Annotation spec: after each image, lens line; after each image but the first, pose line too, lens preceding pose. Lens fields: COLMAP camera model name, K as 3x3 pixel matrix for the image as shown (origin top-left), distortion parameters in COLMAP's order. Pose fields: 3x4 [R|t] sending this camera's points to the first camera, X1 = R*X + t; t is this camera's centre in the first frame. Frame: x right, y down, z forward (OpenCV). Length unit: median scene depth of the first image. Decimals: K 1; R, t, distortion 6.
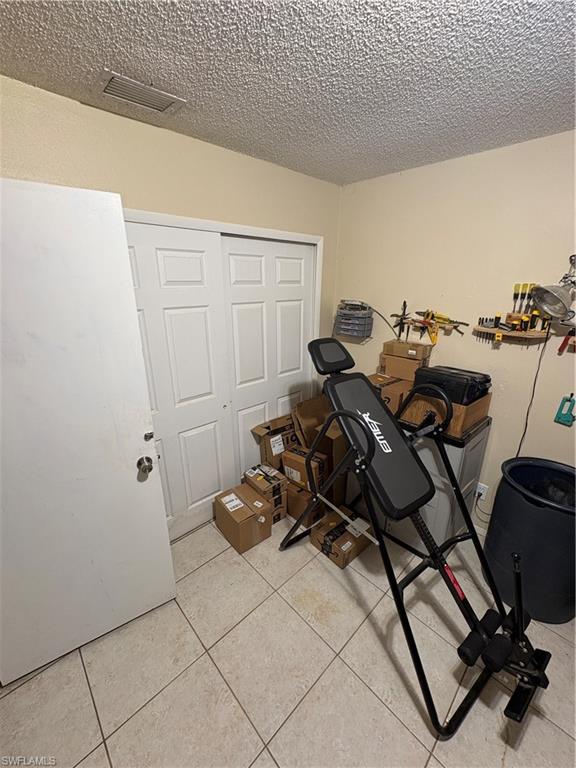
lens RADIAL K [[307.2, 0, 288.0], [0, 307.2, 384.0], [0, 0, 1]] dist [-0.002688, -0.000133]
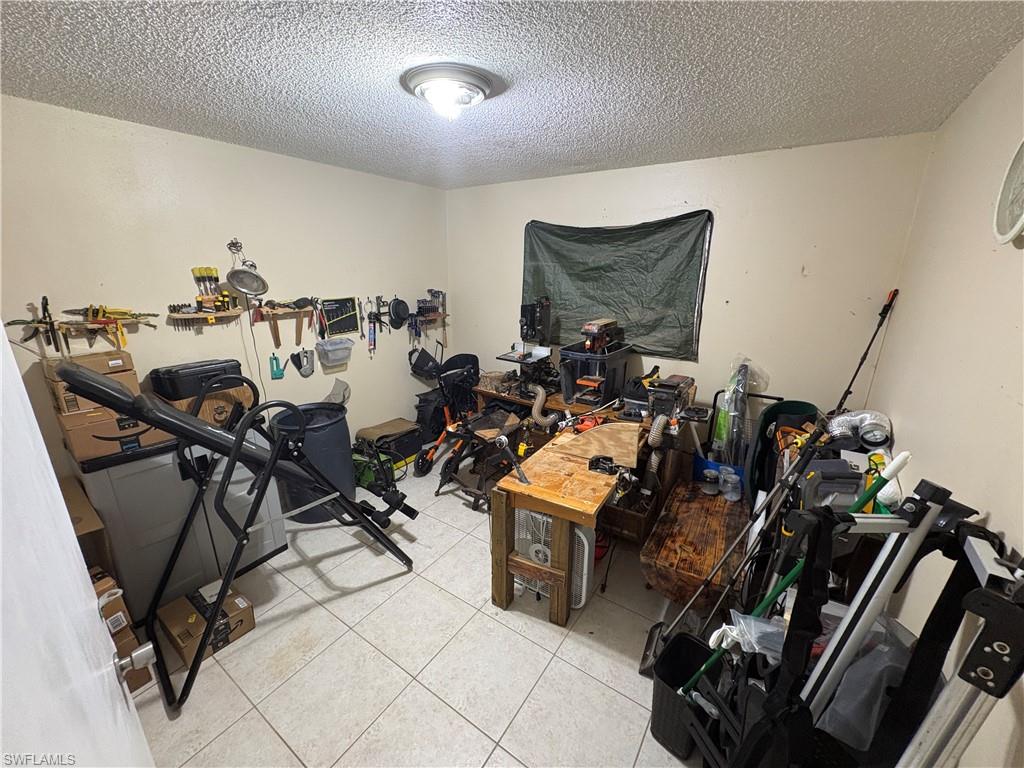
lens RADIAL K [[409.6, 0, 510.5], [0, 409.6, 385.4], [0, 0, 1]] dist [-0.002688, -0.000133]
pose [[-0.208427, -0.284896, 0.935624, -0.786070], [0.306067, 0.889585, 0.339059, -0.108940], [-0.928914, 0.357032, -0.098217, 0.275697]]
